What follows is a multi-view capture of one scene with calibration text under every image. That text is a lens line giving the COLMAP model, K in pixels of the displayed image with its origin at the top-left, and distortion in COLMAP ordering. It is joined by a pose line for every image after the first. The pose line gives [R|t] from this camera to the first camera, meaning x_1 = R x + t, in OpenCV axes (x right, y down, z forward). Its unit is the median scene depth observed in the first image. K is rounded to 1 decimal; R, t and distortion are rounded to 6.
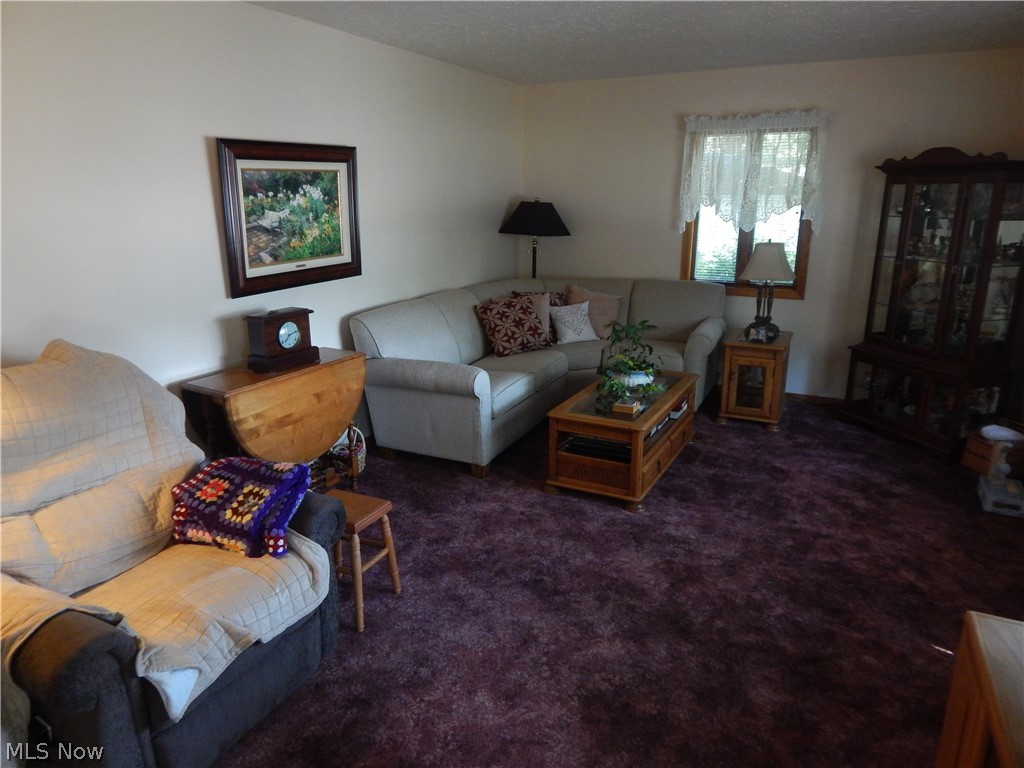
lens RADIAL K [[676.7, 0, 511.2], [0, 676.7, 382.1], [0, 0, 1]] dist [0.004473, -0.008264]
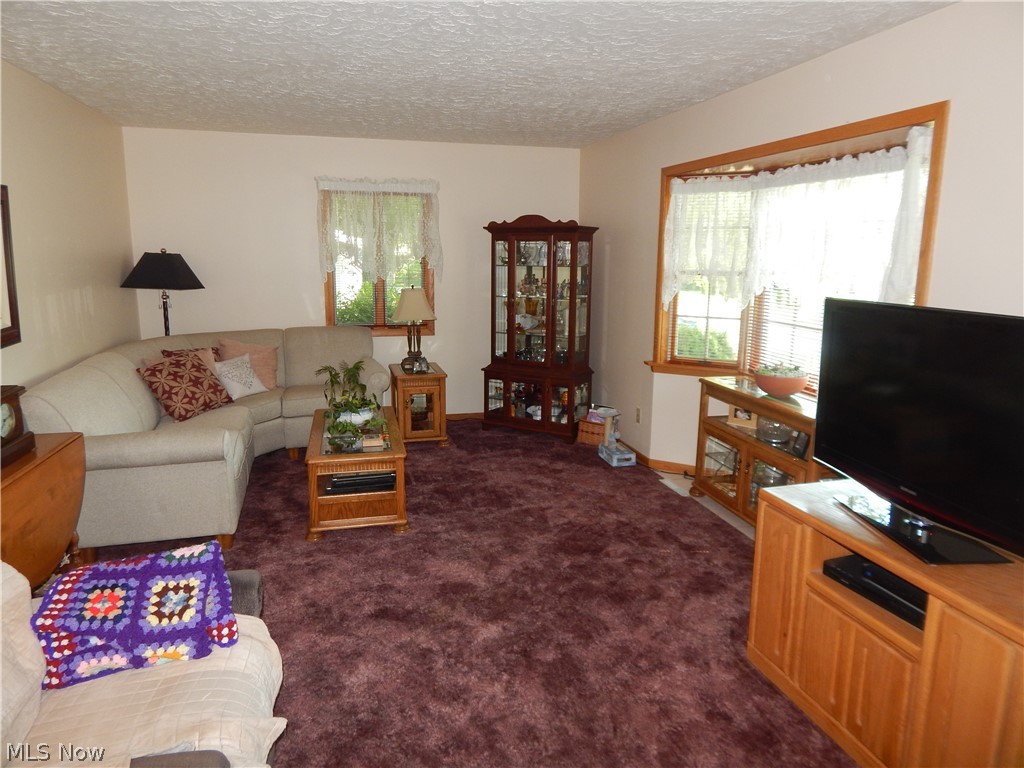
lens RADIAL K [[676.7, 0, 512.3], [0, 676.7, 383.7], [0, 0, 1]] dist [0.004473, -0.008264]
pose [[0.744922, -0.120594, 0.656161, -0.357526], [0.167652, 0.985804, -0.009152, -0.005638], [-0.645743, 0.116824, 0.754565, 0.033395]]
